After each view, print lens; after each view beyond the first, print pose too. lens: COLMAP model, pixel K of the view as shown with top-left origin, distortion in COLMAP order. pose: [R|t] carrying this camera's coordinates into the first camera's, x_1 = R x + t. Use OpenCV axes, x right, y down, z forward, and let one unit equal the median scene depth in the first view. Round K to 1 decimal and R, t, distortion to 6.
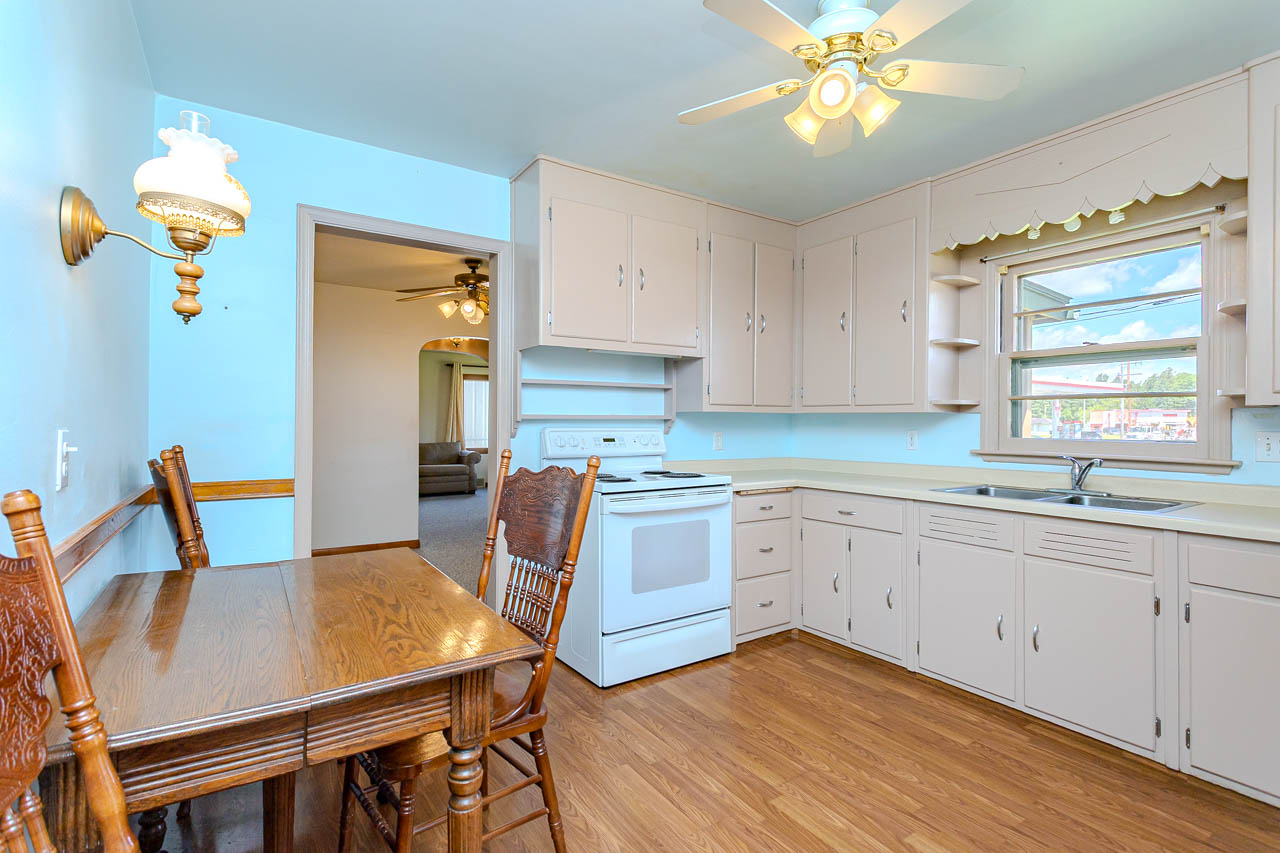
lens RADIAL K [[601.8, 0, 640.0], [0, 601.8, 426.5], [0, 0, 1]] dist [-0.001829, -0.000005]
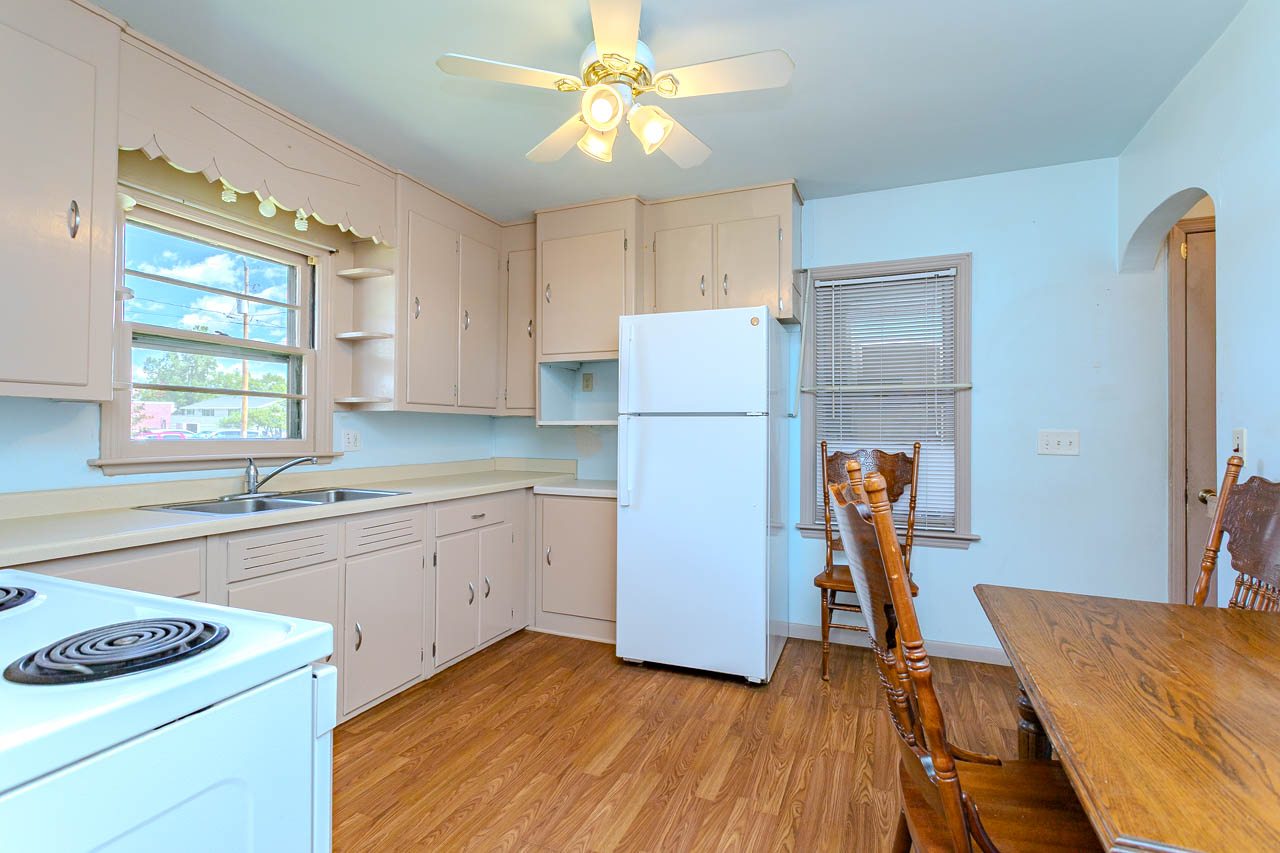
lens RADIAL K [[601.8, 0, 640.0], [0, 601.8, 426.5], [0, 0, 1]] dist [-0.001829, -0.000005]
pose [[-0.553536, -0.000817, 0.832825, -0.502288], [-0.001475, 0.999999, 0.000001, 0.002229], [-0.832824, -0.001228, -0.553537, 1.359759]]
